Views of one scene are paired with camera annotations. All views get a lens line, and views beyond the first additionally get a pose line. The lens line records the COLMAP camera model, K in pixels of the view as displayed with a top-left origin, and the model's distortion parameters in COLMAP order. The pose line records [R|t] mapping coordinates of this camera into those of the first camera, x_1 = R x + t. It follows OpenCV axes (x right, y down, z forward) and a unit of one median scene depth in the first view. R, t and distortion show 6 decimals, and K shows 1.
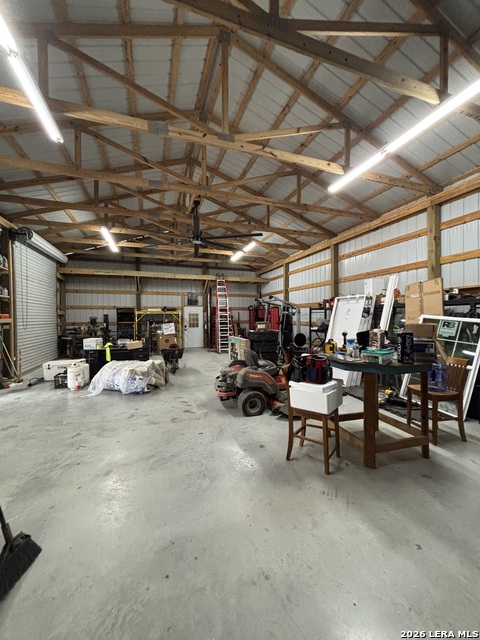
lens RADIAL K [[257.6, 0, 239.9], [0, 257.6, 319.1], [0, 0, 1]] dist [0.012847, -0.000107]
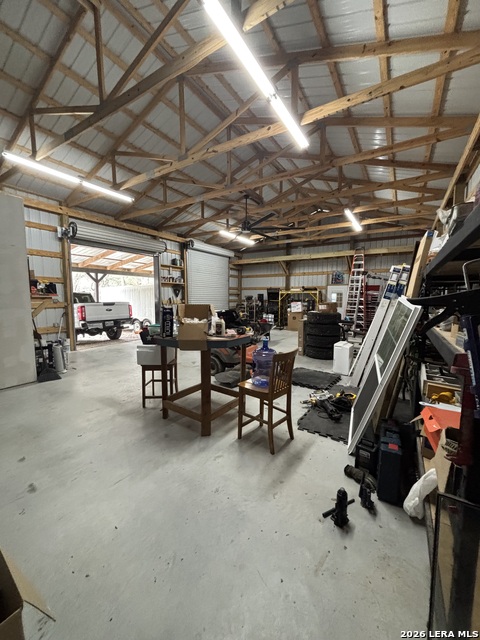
lens RADIAL K [[257.6, 0, 240.5], [0, 257.6, 317.5], [0, 0, 1]] dist [0.012847, -0.000107]
pose [[0.626767, 0.069992, -0.776057, 0.367874], [-0.015623, 0.996886, 0.077291, 0.001267], [0.779050, -0.036319, 0.625909, 0.121546]]
